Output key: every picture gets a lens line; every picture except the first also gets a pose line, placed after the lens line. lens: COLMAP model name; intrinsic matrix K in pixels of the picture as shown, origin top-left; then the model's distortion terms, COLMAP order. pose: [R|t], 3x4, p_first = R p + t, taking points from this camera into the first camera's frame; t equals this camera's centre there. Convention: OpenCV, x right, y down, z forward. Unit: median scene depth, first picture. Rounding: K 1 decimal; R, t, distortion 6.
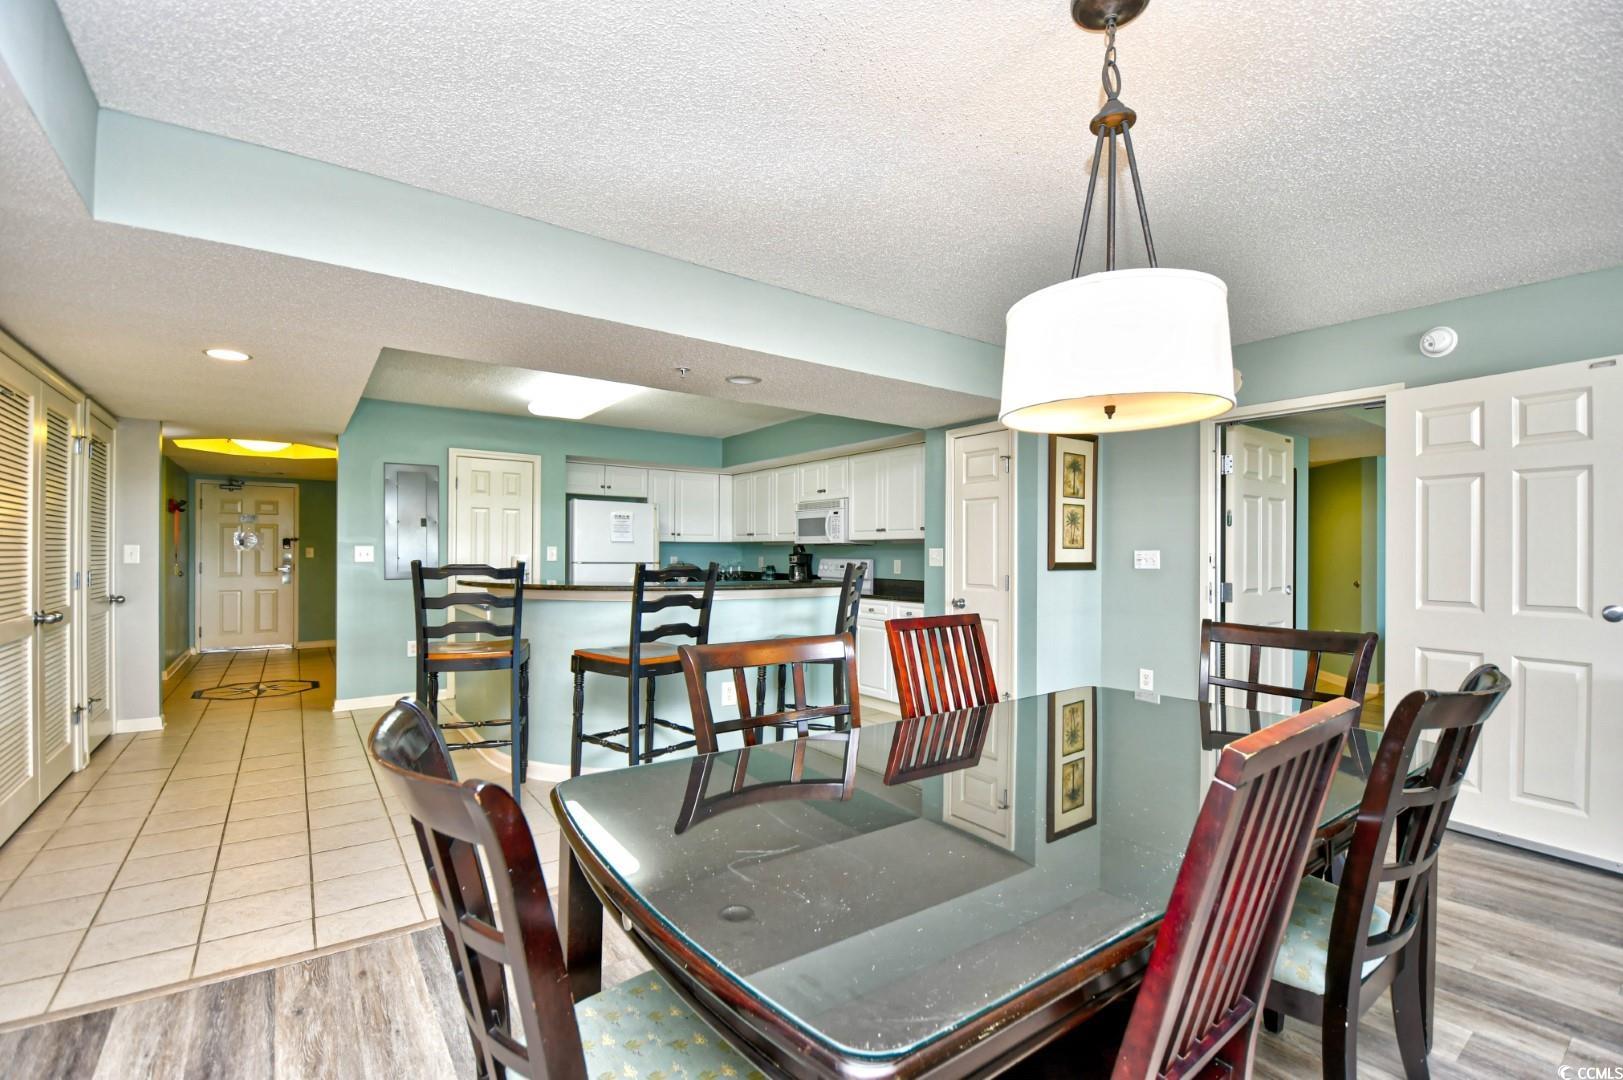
lens RADIAL K [[733.7, 0, 819.3], [0, 733.7, 552.4], [0, 0, 1]] dist [0.000862, -0.009136]
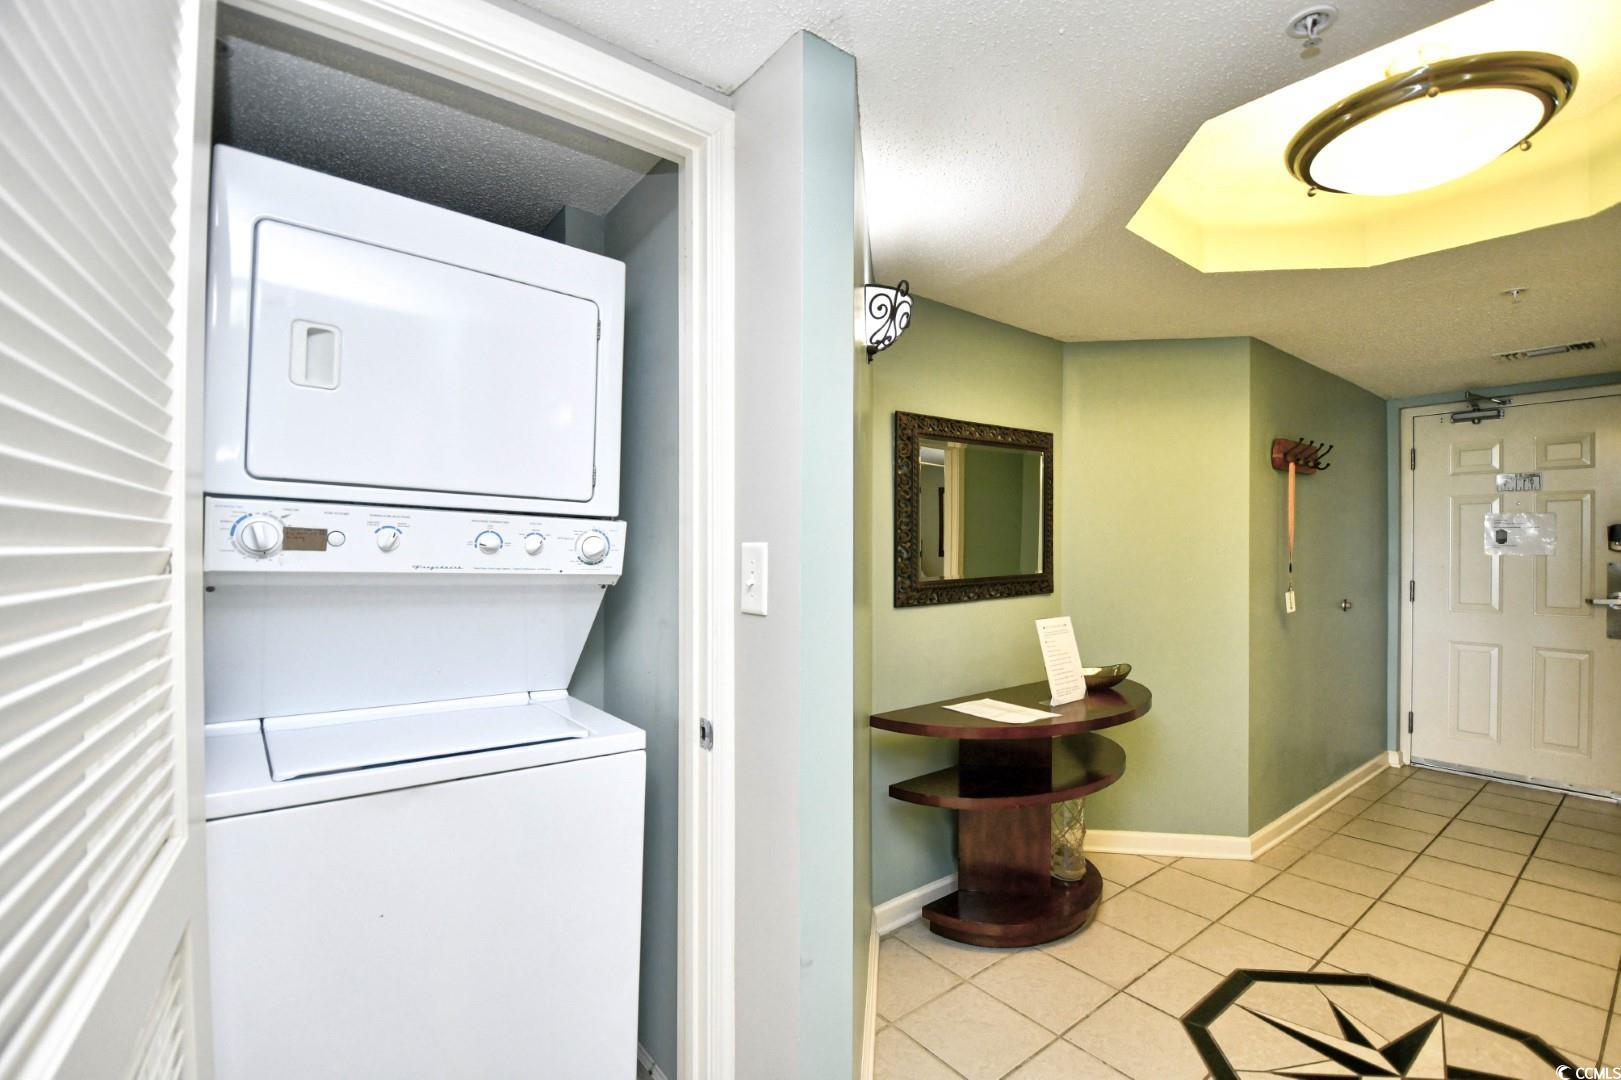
lens RADIAL K [[732.7, 0, 803.2], [0, 732.7, 550.2], [0, 0, 1]] dist [0.000862, -0.009136]
pose [[0.043982, -0.000763, -0.999032, -0.367016], [-0.000432, 1.000000, -0.000783, -0.004937], [0.999032, 0.000466, 0.043982, 0.556928]]
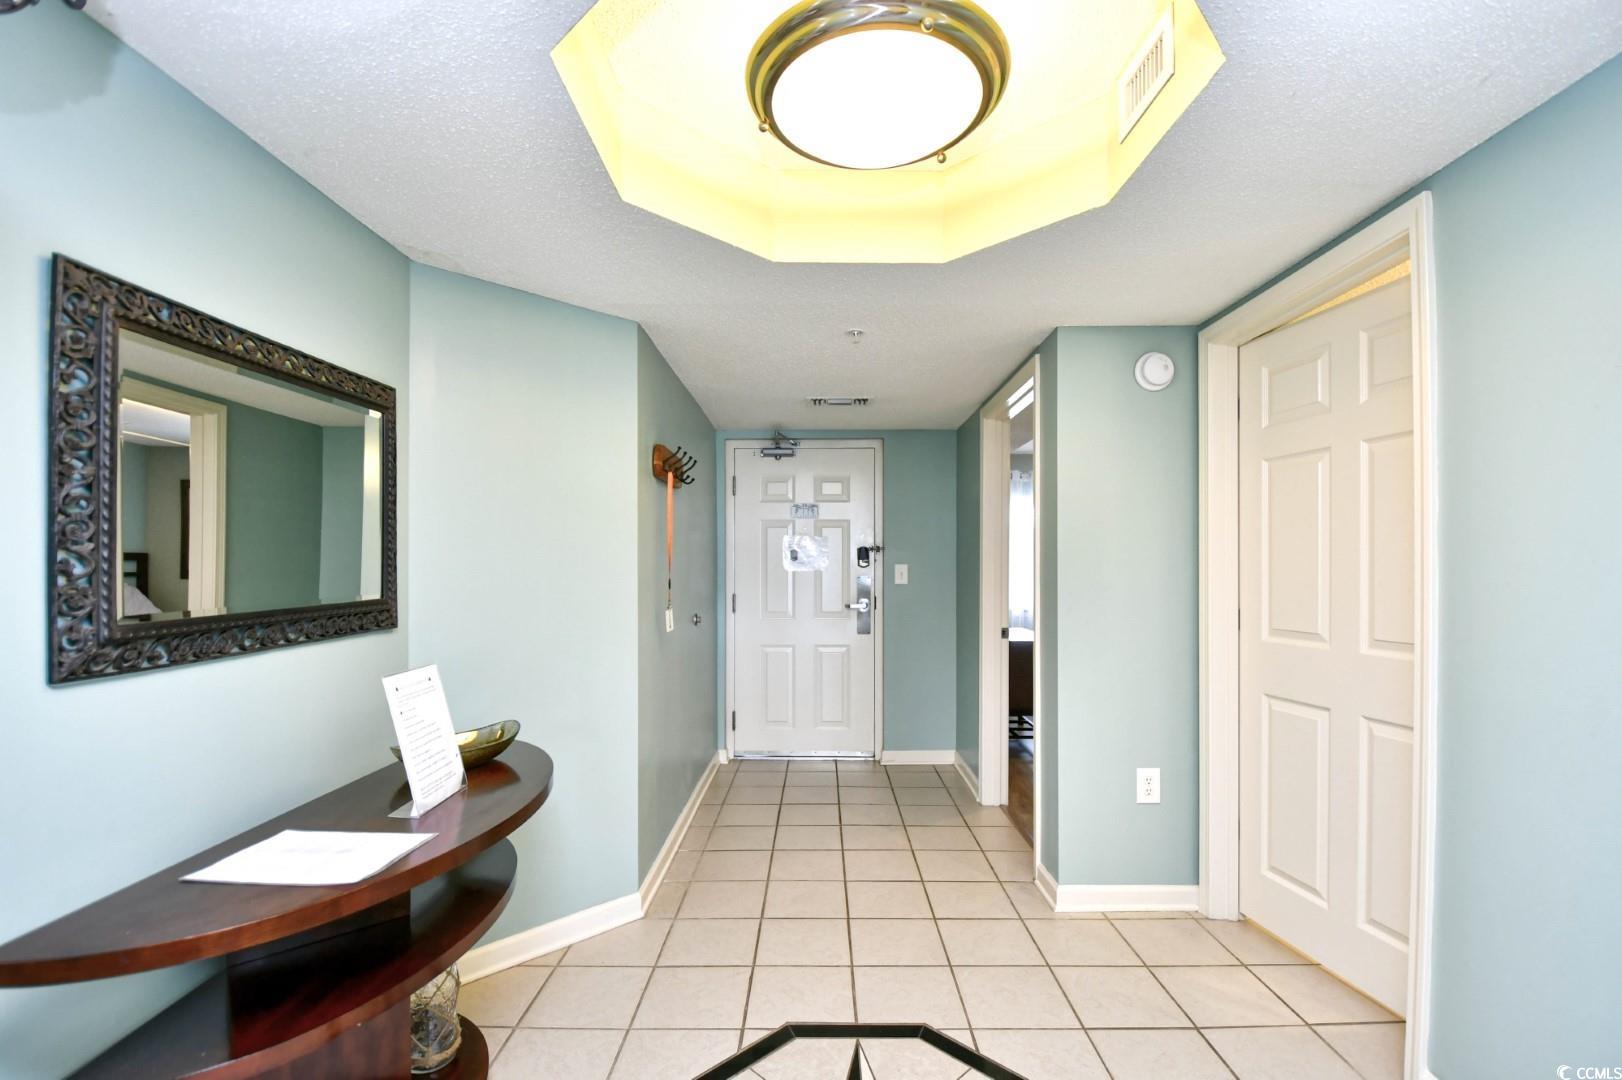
lens RADIAL K [[733.2, 0, 833.6], [0, 733.2, 567.2], [0, 0, 1]] dist [0.000862, -0.009136]
pose [[0.816737, -0.005965, -0.576980, -0.457442], [0.004505, 0.999982, -0.003961, -0.002790], [0.576993, 0.000636, 0.816749, 0.579567]]
